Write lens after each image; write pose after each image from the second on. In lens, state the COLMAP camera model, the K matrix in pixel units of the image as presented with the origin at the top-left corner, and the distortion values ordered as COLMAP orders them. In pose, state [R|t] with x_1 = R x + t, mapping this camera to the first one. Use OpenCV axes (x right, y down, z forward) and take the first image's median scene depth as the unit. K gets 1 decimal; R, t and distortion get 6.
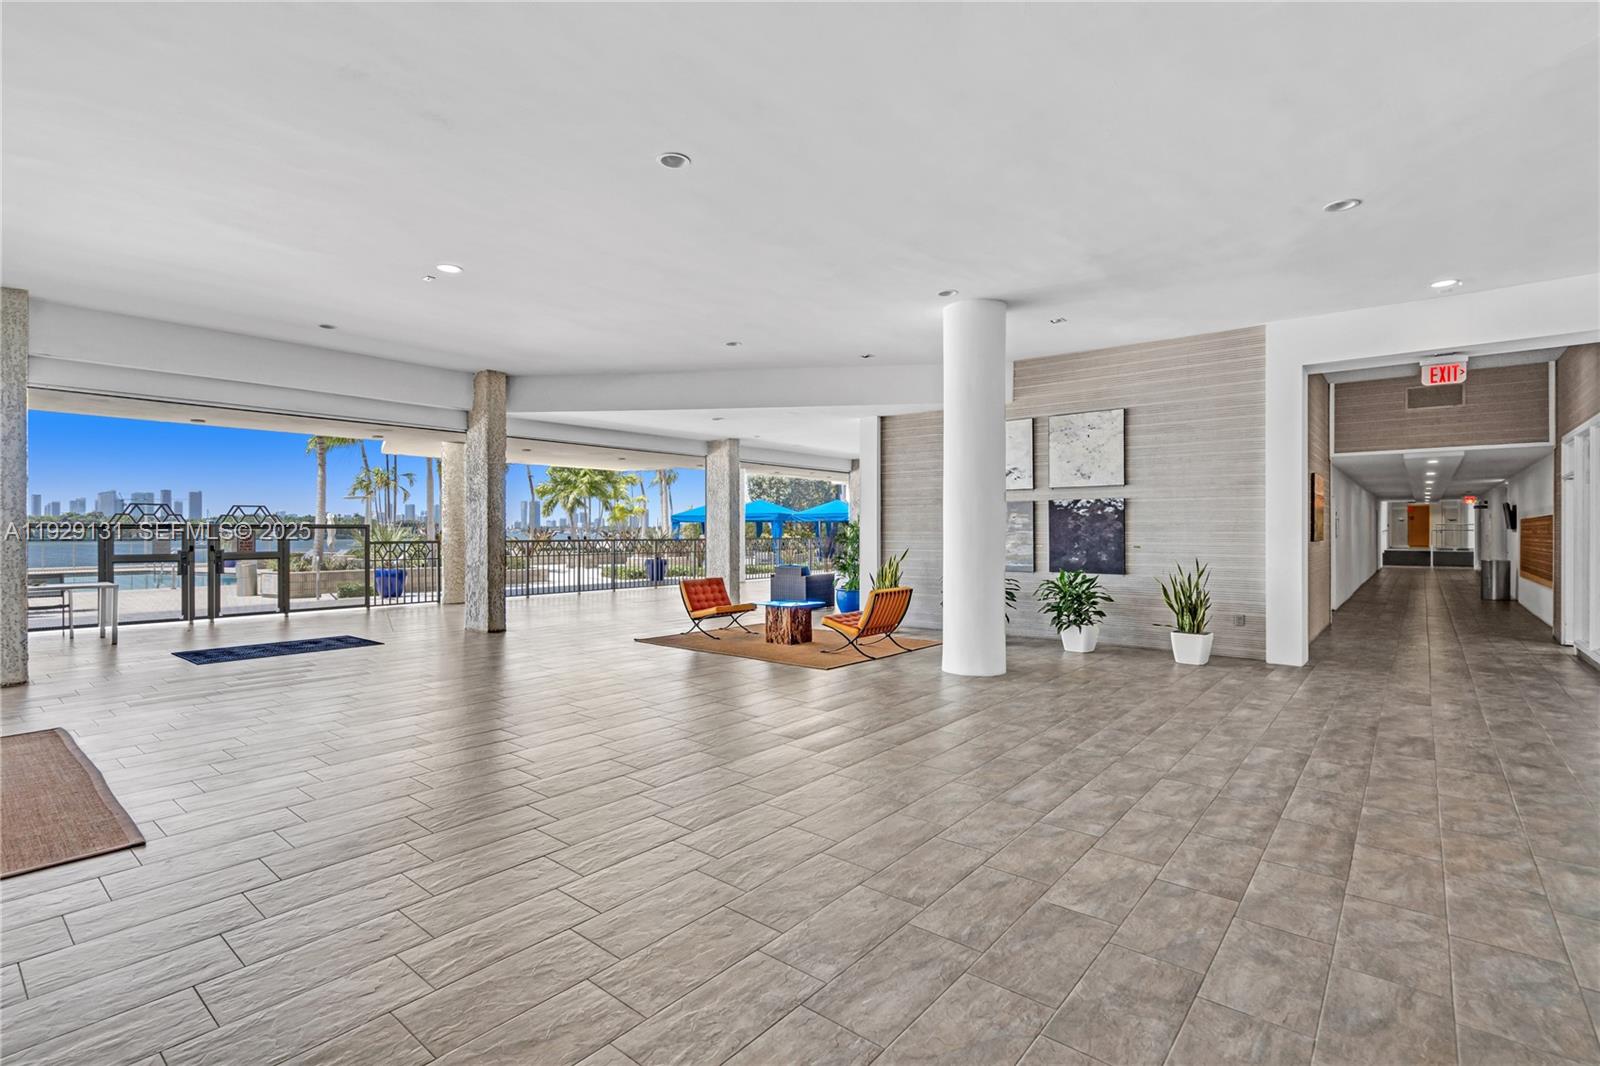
lens RADIAL K [[753.0, 0, 797.8], [0, 753.0, 532.1], [0, 0, 1]] dist [-0.000881, -0.000090]
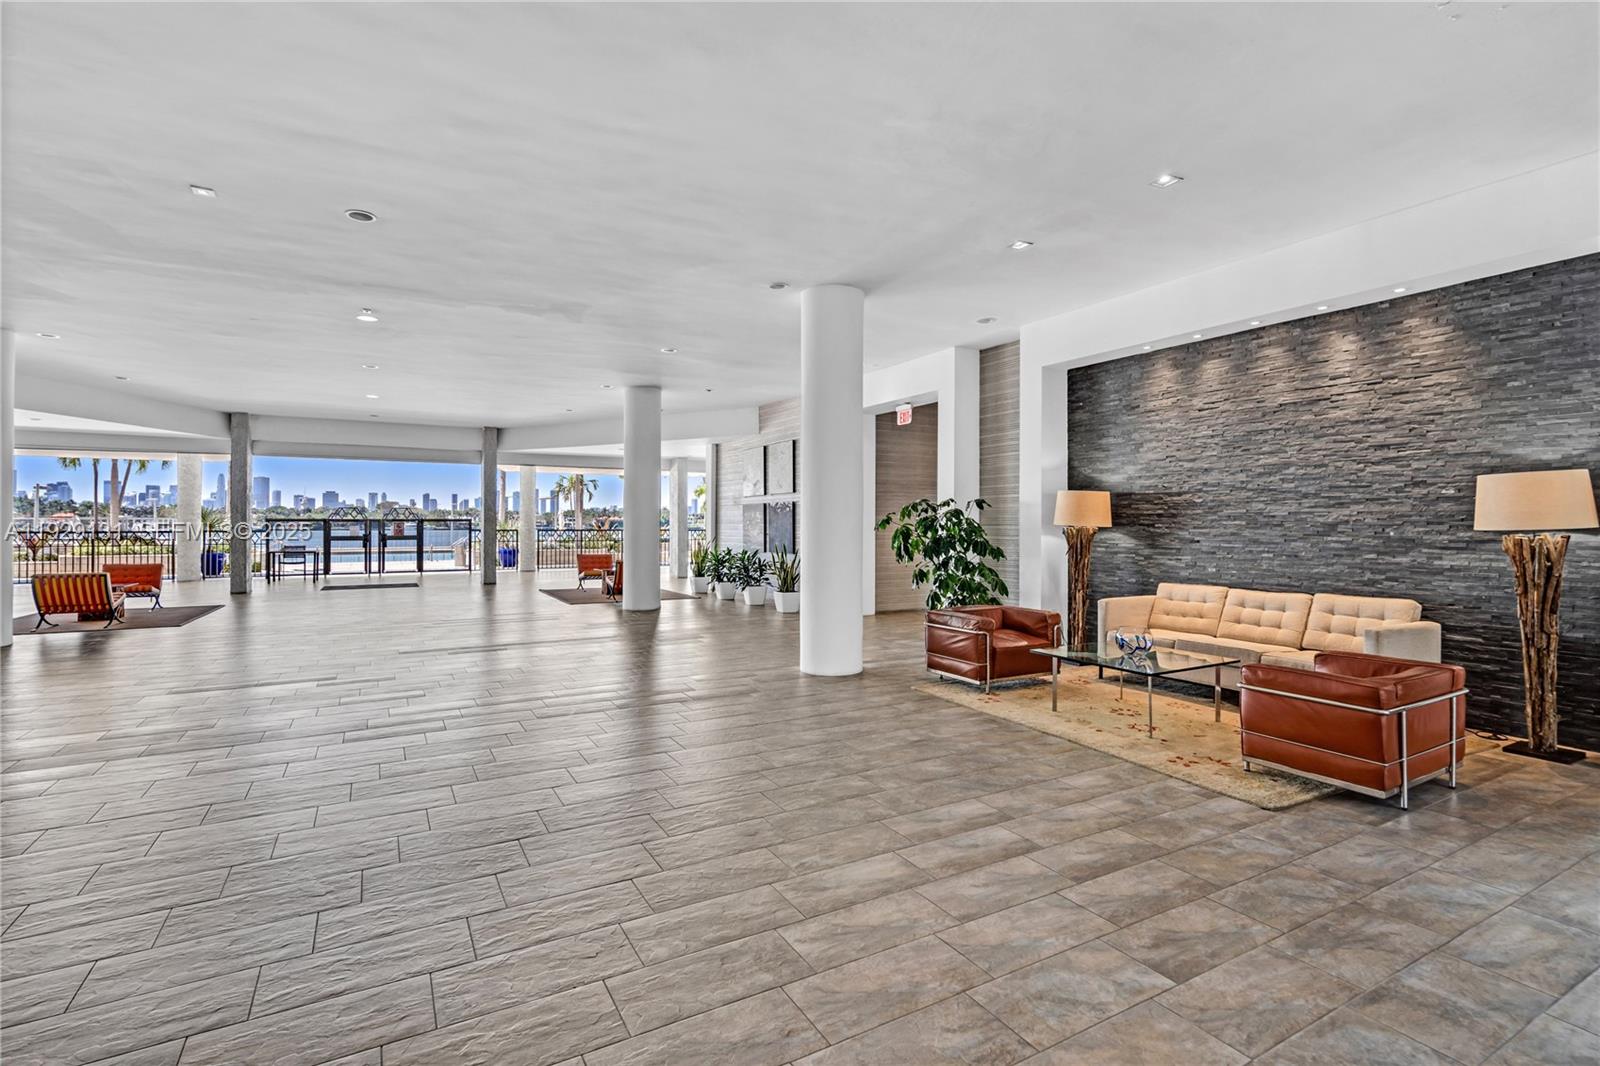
lens RADIAL K [[753.0, 0, 805.3], [0, 753.0, 527.9], [0, 0, 1]] dist [-0.000881, -0.000090]
pose [[0.935784, 0.004311, -0.352547, 0.774725], [-0.002166, 0.999977, 0.006478, -0.003343], [0.352566, -0.005299, 0.935772, -0.290977]]
